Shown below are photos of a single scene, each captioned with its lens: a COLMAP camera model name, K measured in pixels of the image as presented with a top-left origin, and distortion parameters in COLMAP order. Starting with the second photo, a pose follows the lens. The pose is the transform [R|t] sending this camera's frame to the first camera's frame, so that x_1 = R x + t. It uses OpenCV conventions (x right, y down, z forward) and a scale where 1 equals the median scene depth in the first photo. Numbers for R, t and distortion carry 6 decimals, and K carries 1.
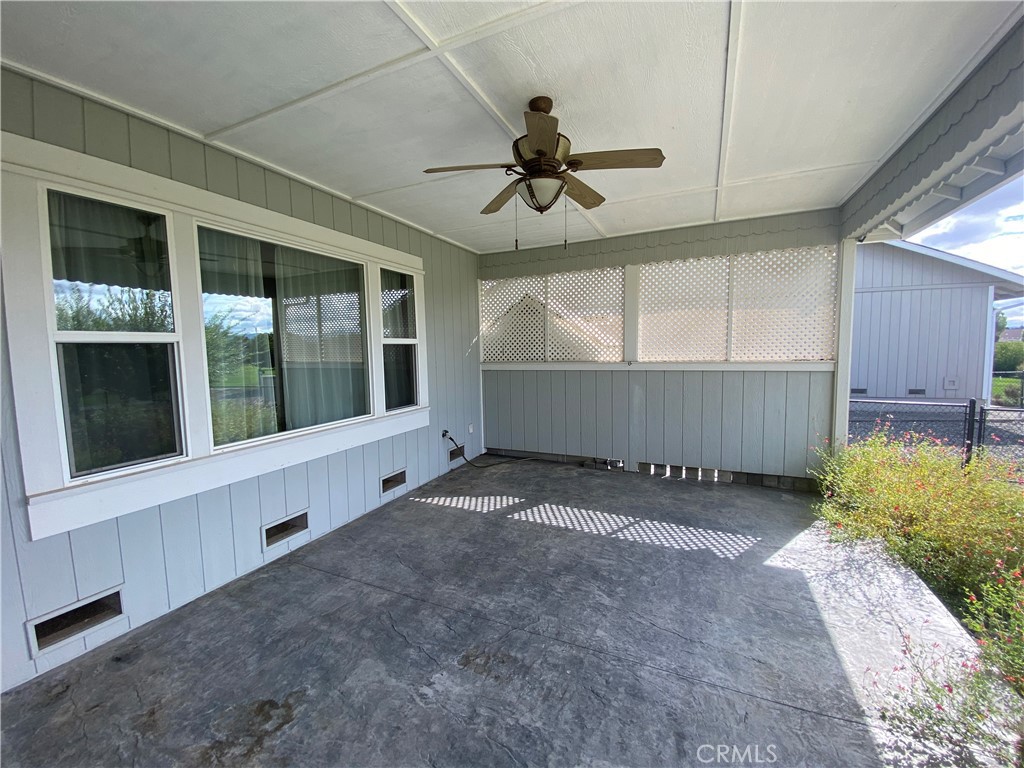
lens RADIAL K [[414.0, 0, 510.6], [0, 414.0, 383.7], [0, 0, 1]] dist [0.026781, -0.025414]
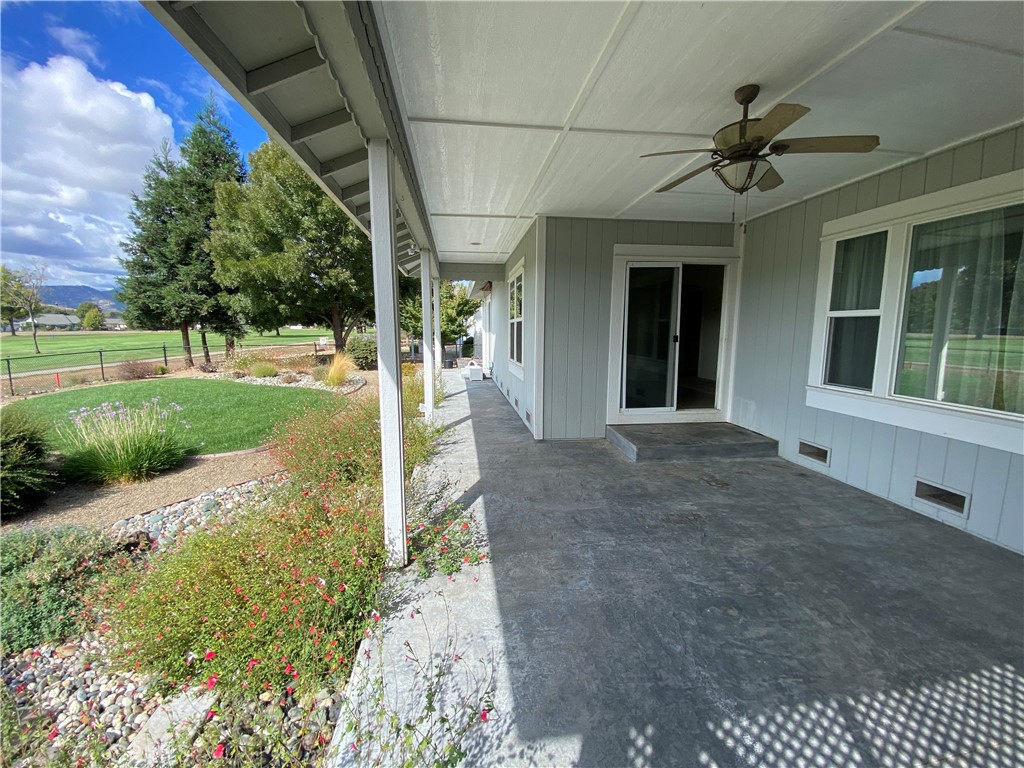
lens RADIAL K [[414.0, 0, 510.6], [0, 414.0, 383.7], [0, 0, 1]] dist [0.026781, -0.025414]
pose [[-0.847665, 0.086793, -0.523384, 1.024103], [-0.031480, 0.976561, 0.212928, -0.125236], [0.529597, 0.196967, -0.825064, 1.446833]]
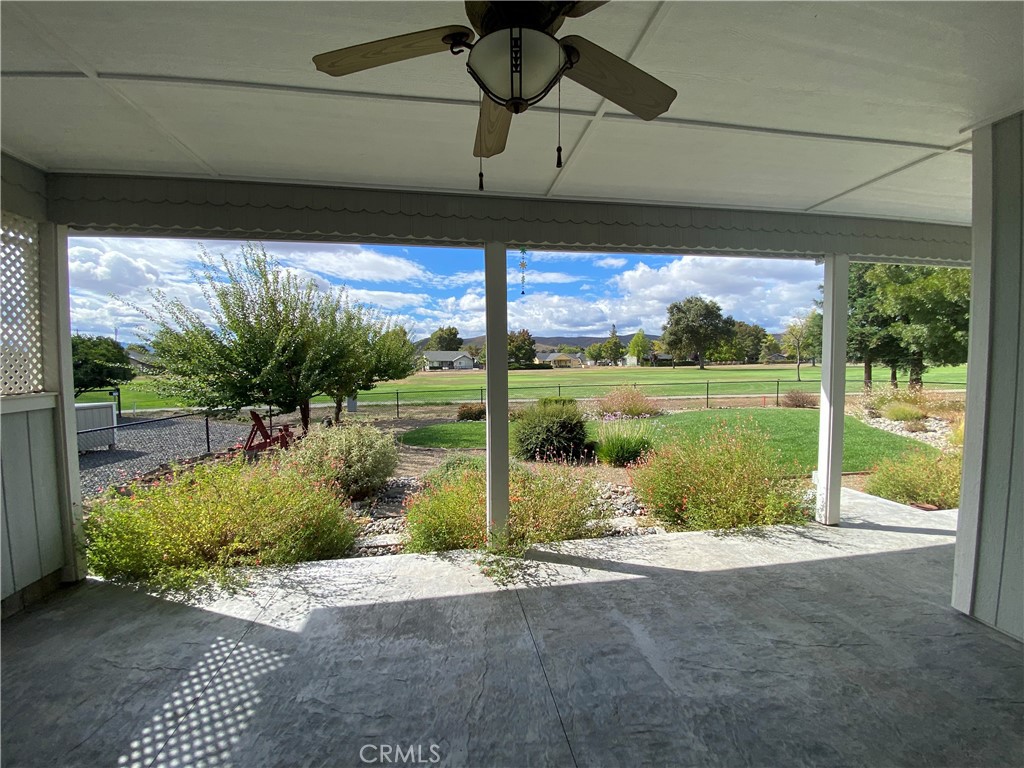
lens RADIAL K [[414.0, 0, 510.6], [0, 414.0, 383.7], [0, 0, 1]] dist [0.026781, -0.025414]
pose [[-0.549334, -0.021242, 0.835333, -0.330688], [0.088304, 0.992603, 0.083312, -0.095721], [-0.830924, 0.119529, -0.543395, 1.161998]]
